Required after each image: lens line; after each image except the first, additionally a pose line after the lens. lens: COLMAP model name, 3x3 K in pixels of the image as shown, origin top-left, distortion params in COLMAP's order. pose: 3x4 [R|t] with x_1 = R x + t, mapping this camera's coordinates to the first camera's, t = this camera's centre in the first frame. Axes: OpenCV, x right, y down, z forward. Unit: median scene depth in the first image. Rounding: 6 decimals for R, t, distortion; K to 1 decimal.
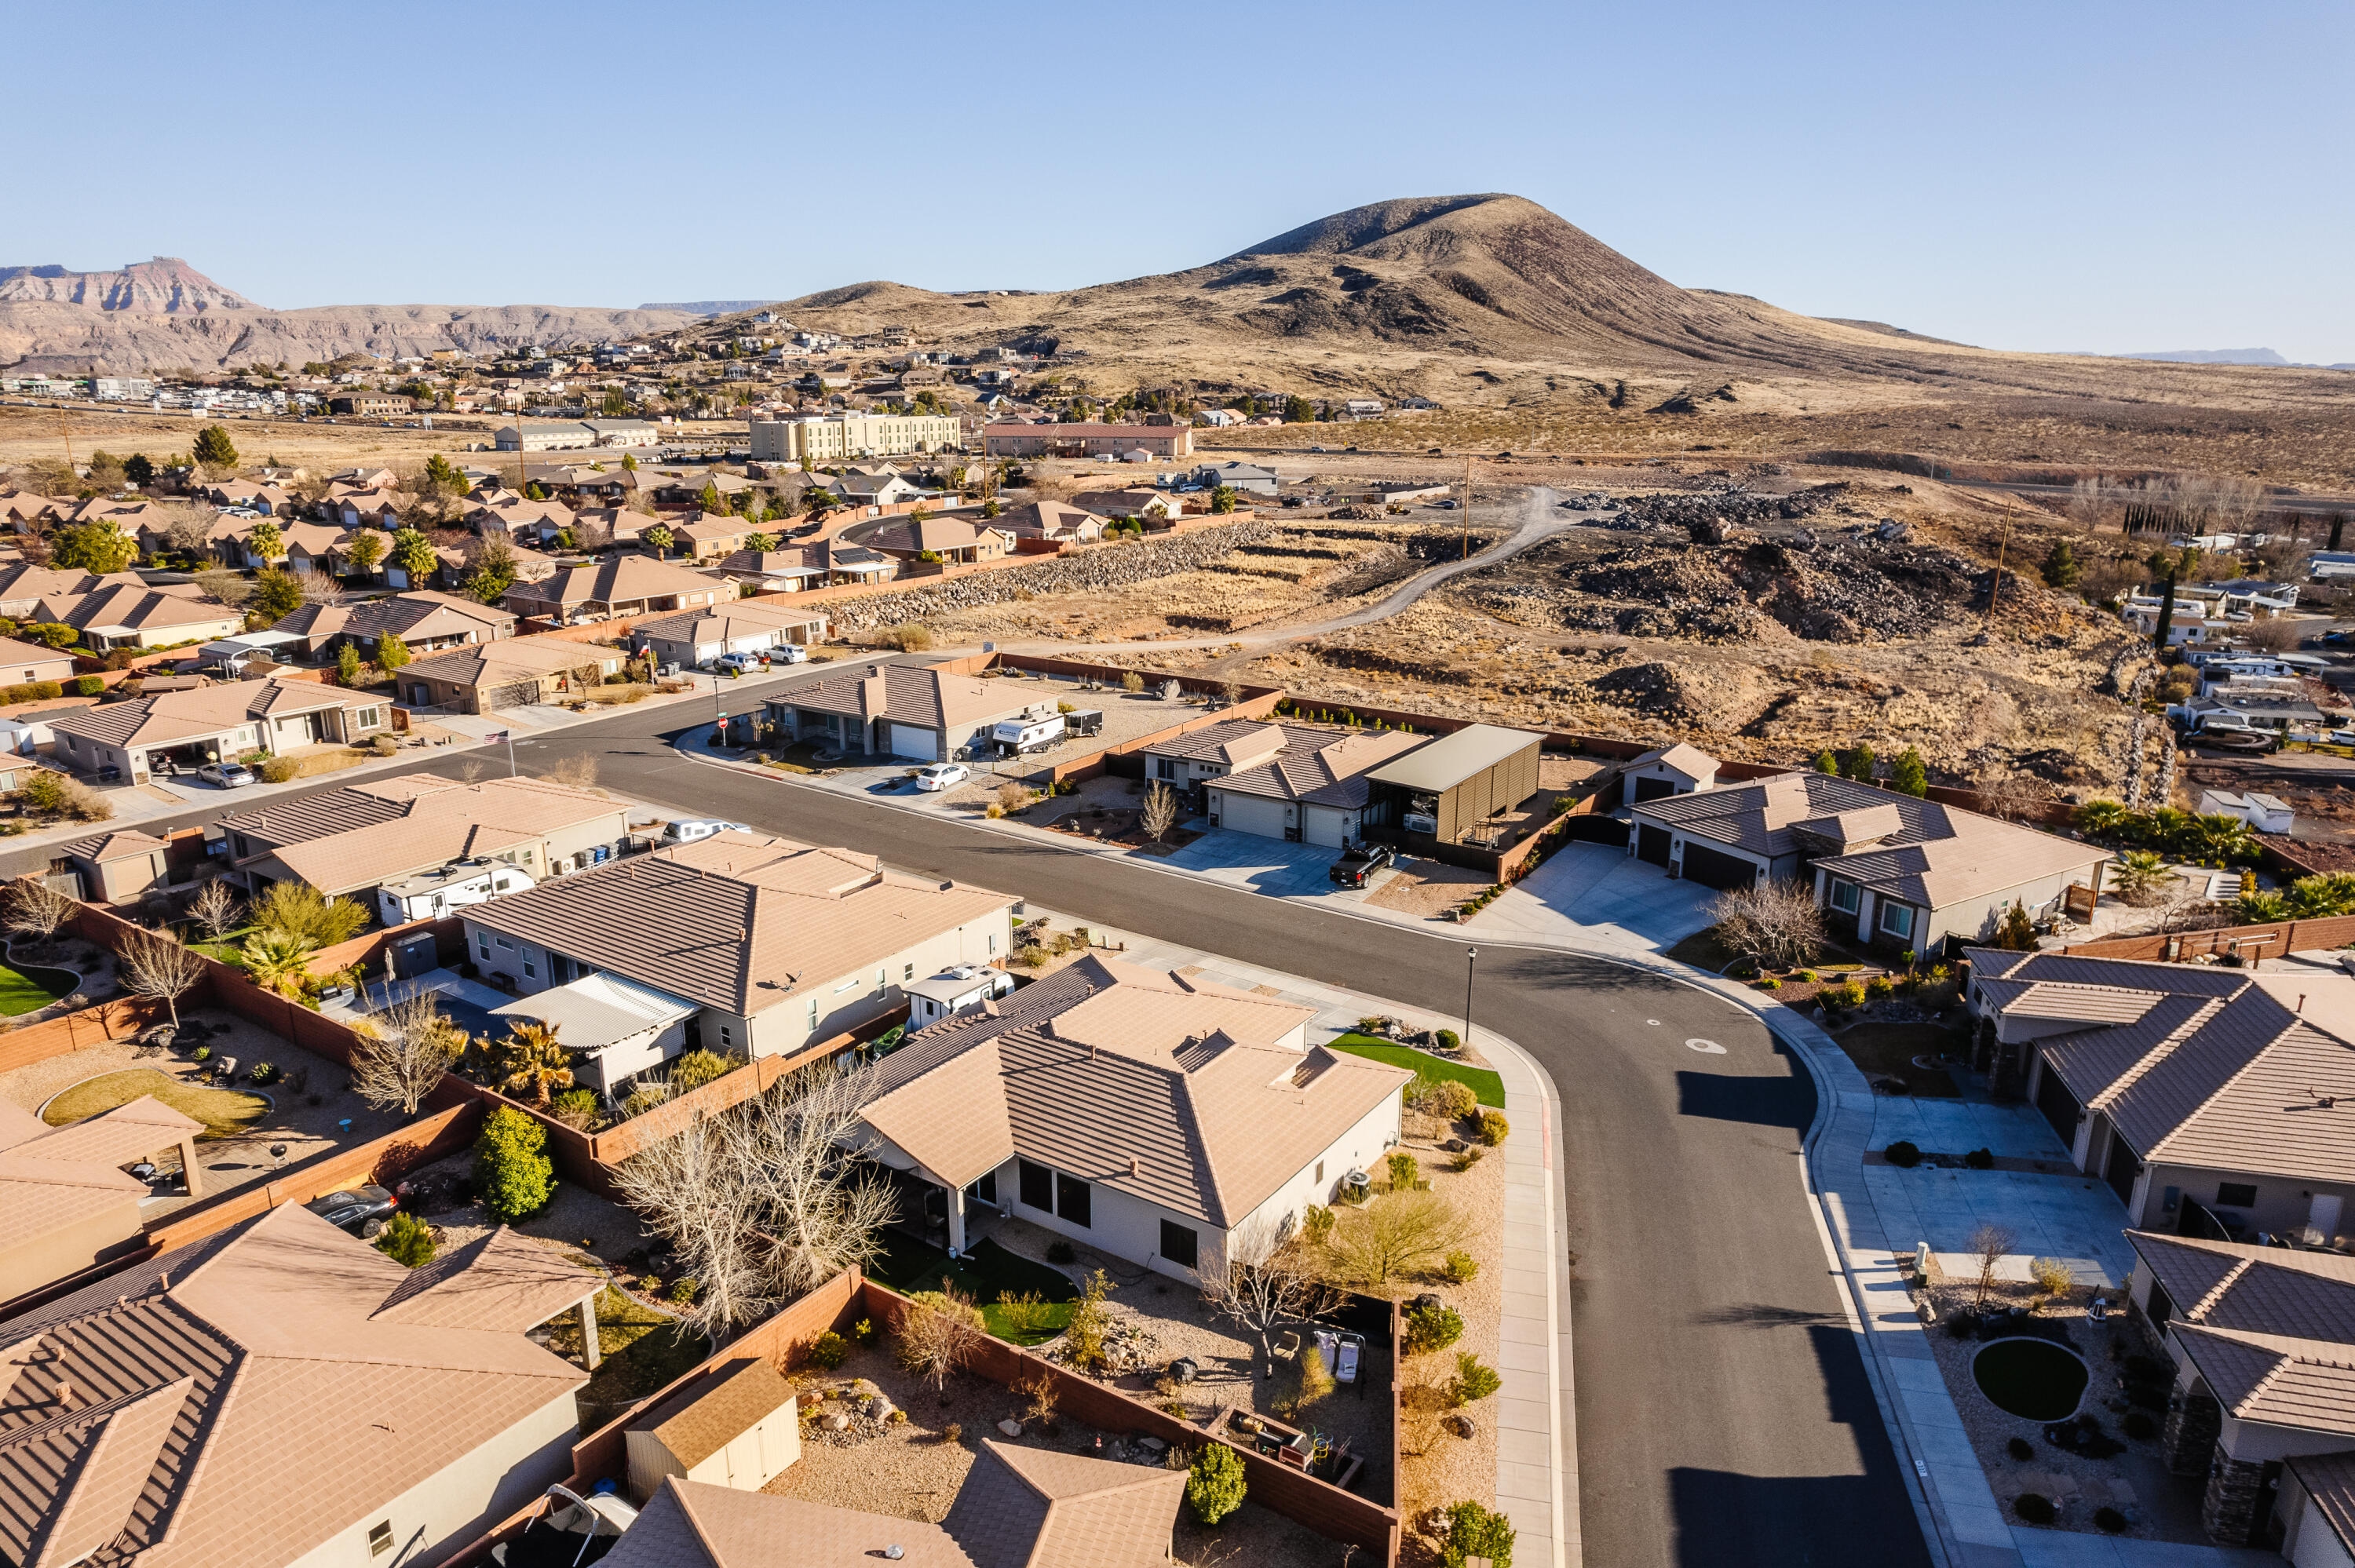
lens RADIAL K [[1511.4, 0, 1192.9], [0, 1511.4, 796.0], [0, 0, 1]] dist [-0.053882, 0.042586]
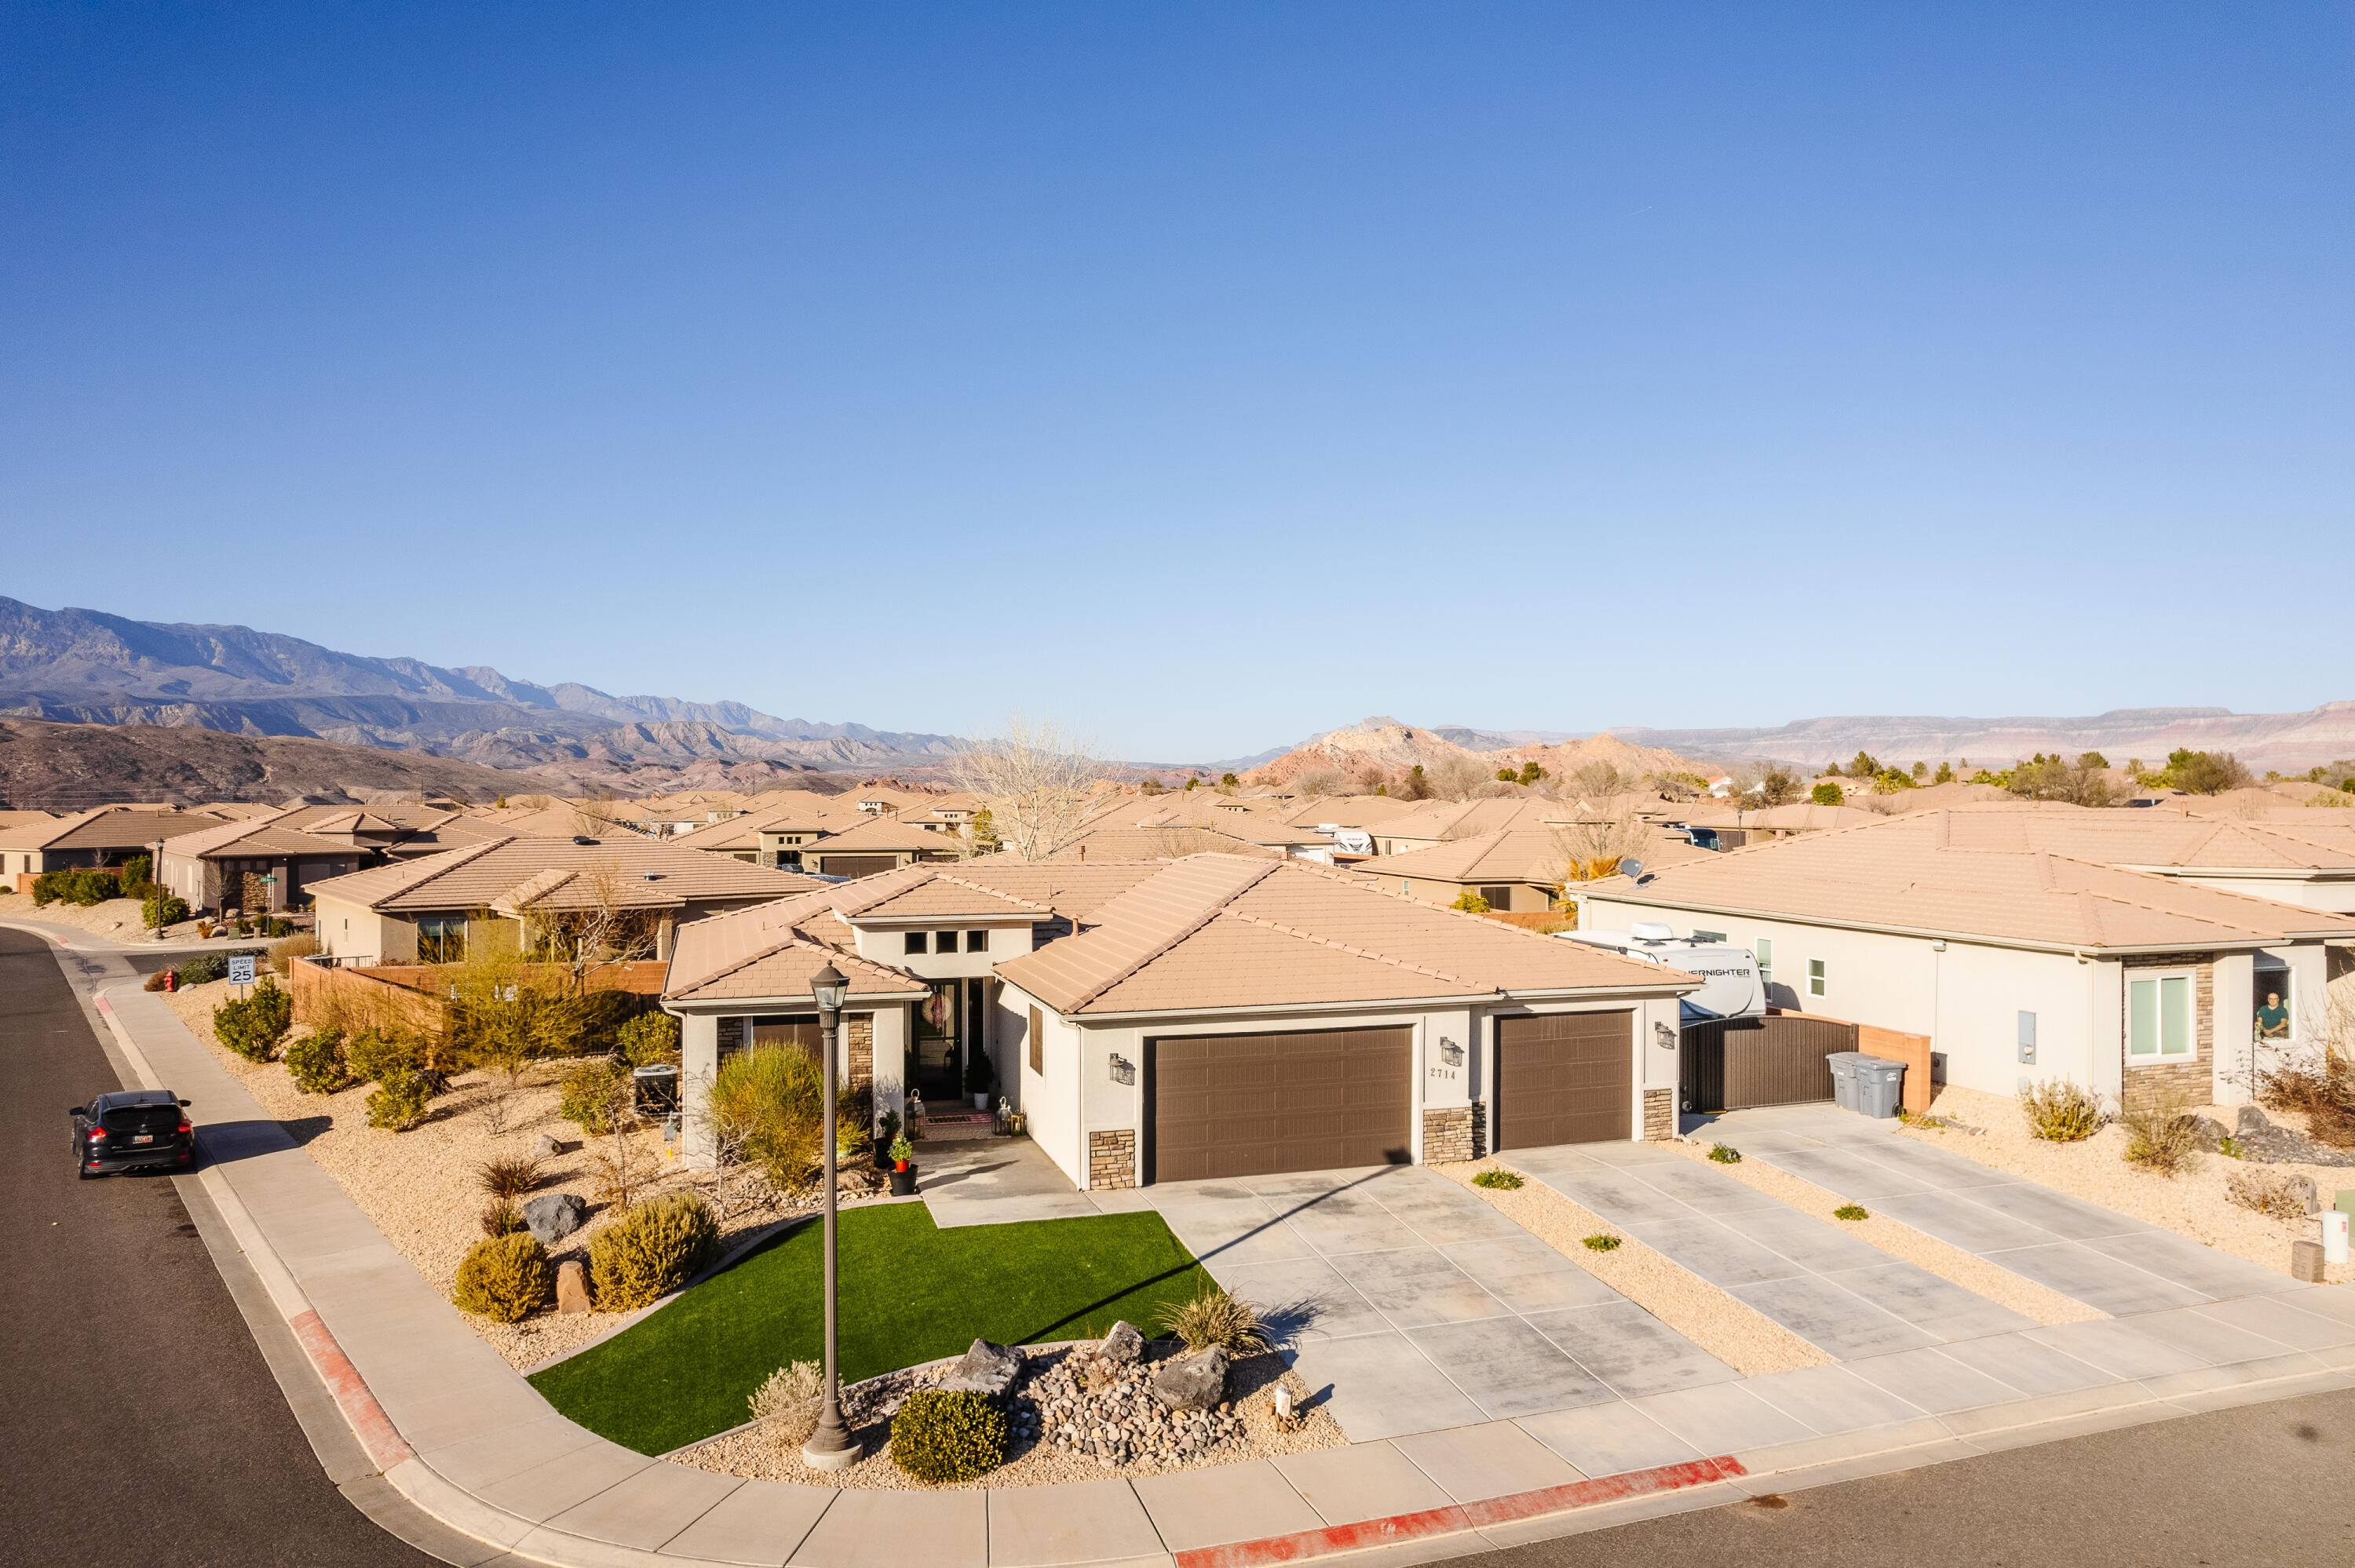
lens RADIAL K [[1511.4, 0, 1177.8], [0, 1511.4, 789.0], [0, 0, 1]] dist [-0.053882, 0.042586]
pose [[-0.632853, -0.008145, -0.774229, 0.401285], [-0.214100, 0.962796, 0.164876, 0.027850], [0.744082, 0.270105, -0.611053, 1.413747]]
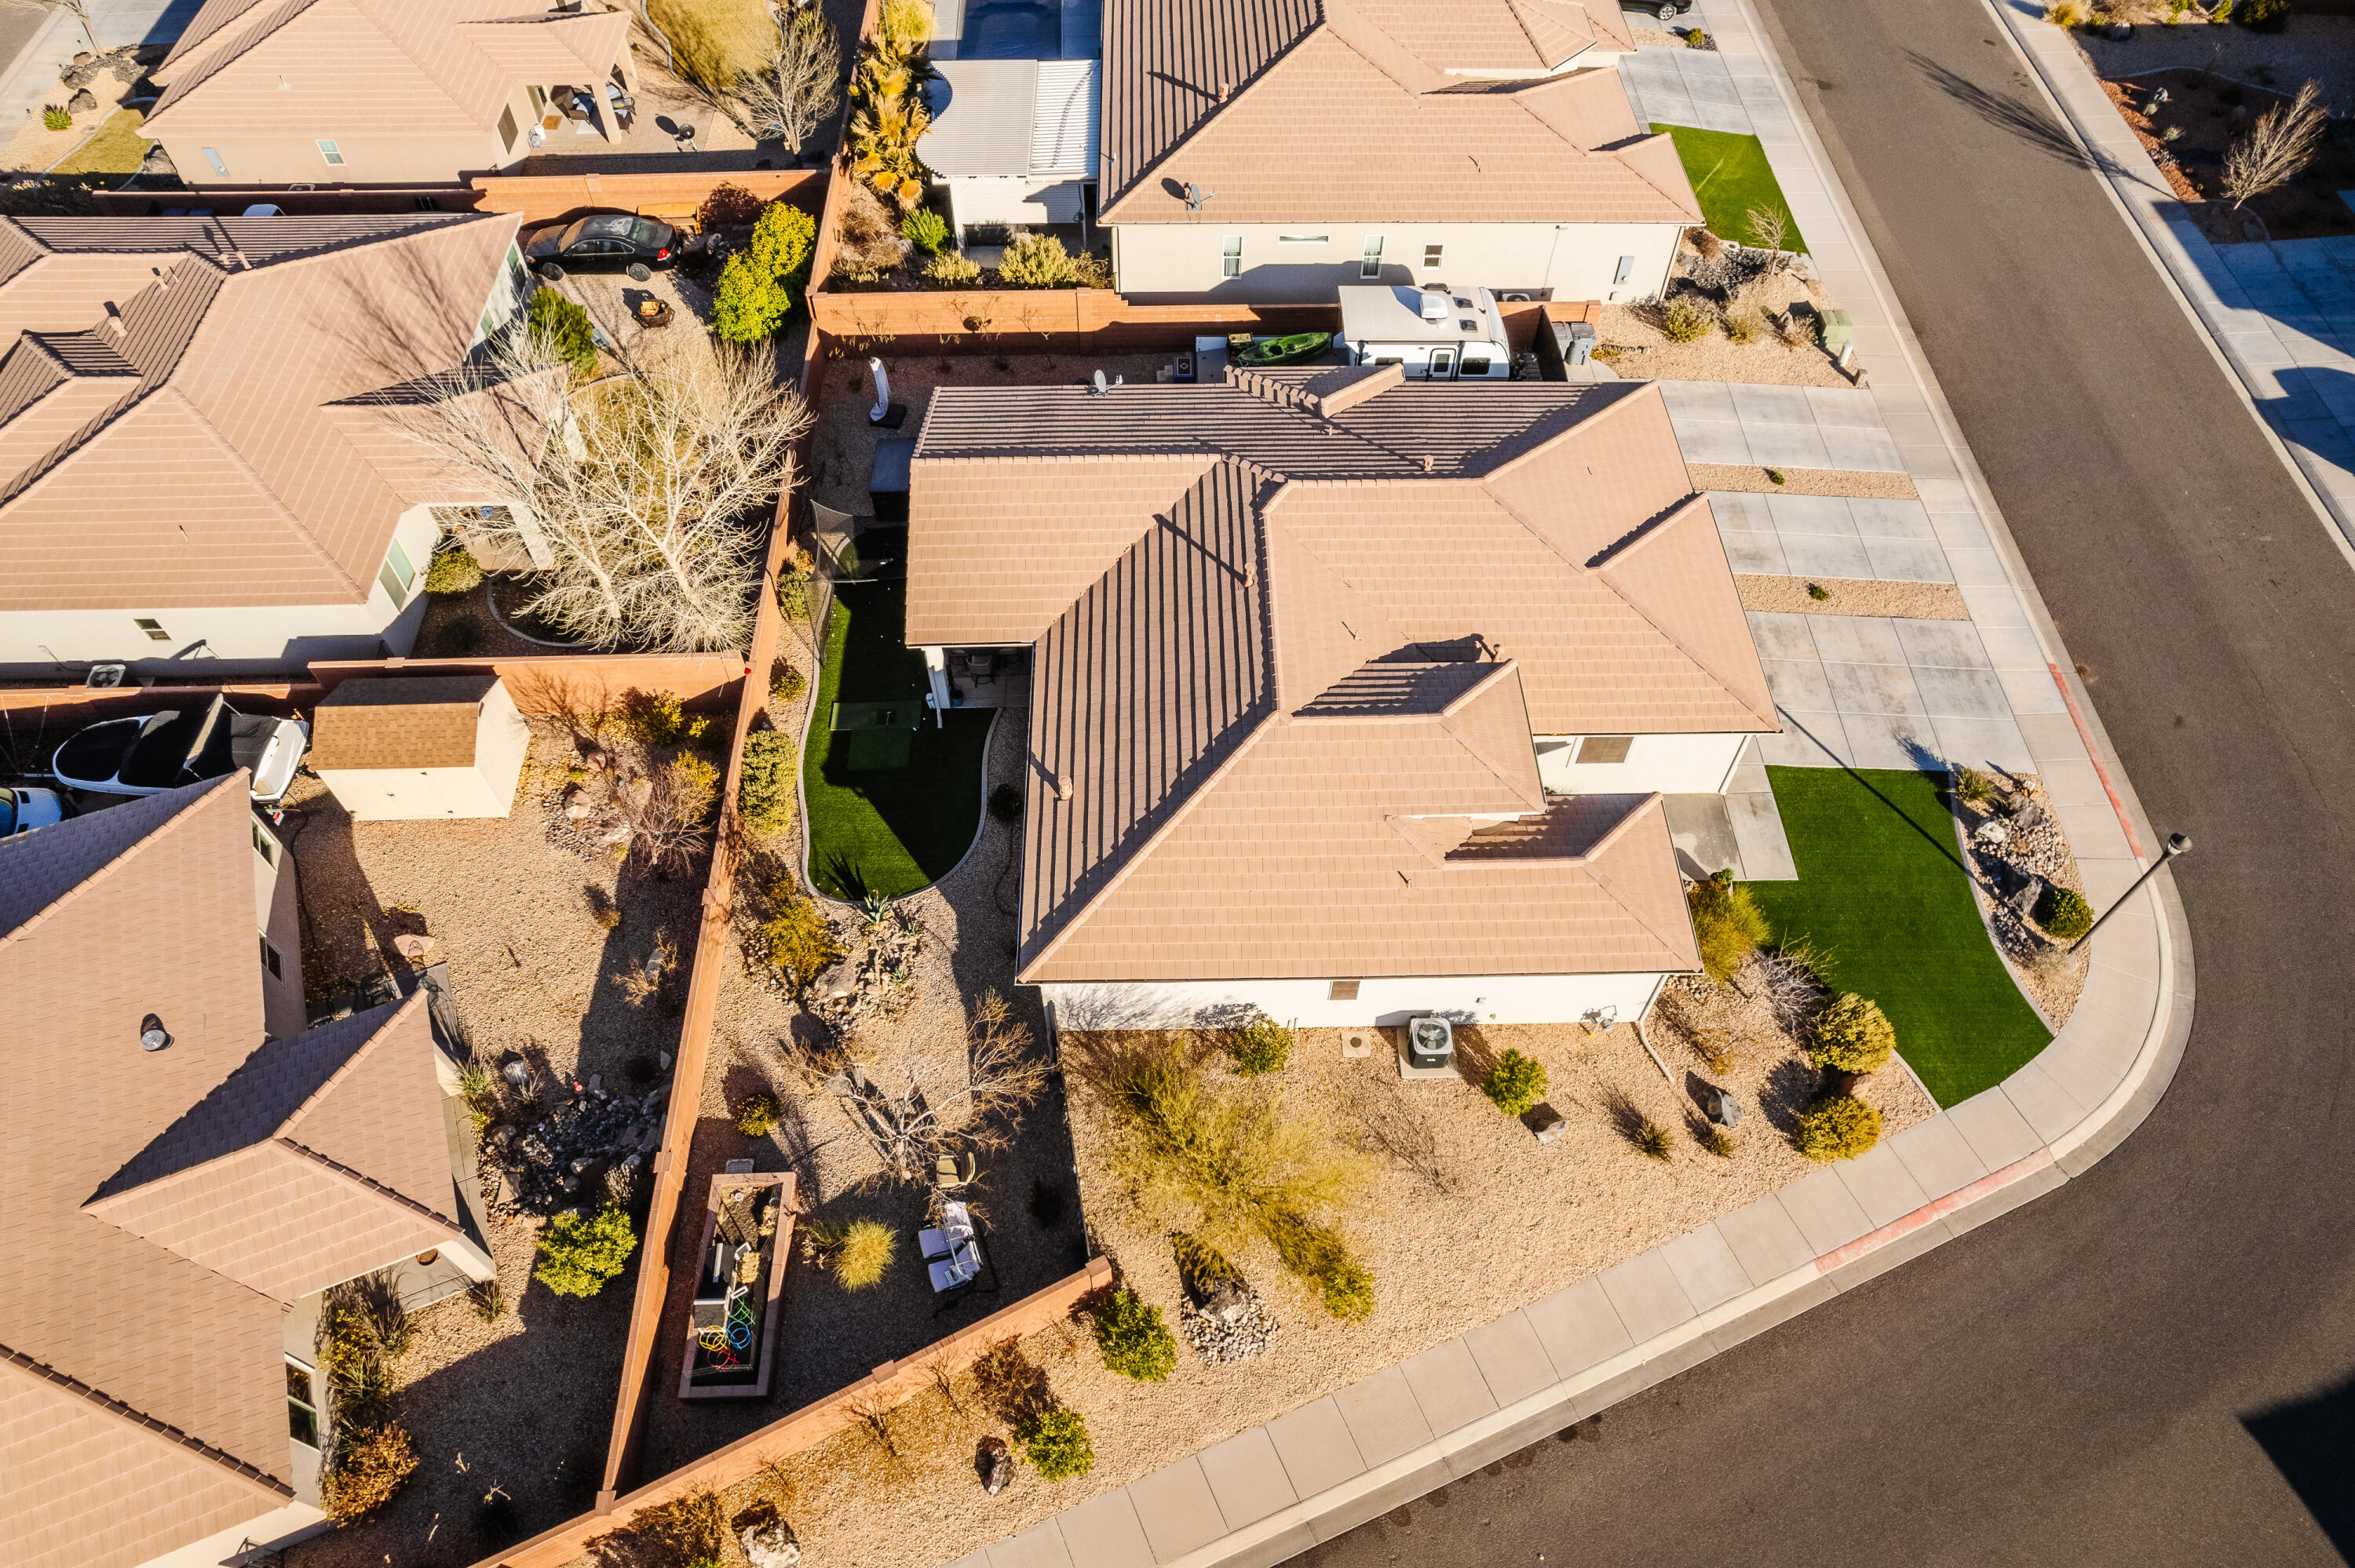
lens RADIAL K [[1511.4, 0, 1184.5], [0, 1511.4, 798.7], [0, 0, 1]] dist [-0.053882, 0.042586]
pose [[0.571310, 0.667421, -0.477655, 0.265210], [-0.226435, 0.687574, 0.689905, -0.177848], [0.788880, -0.285992, 0.543945, 0.629259]]
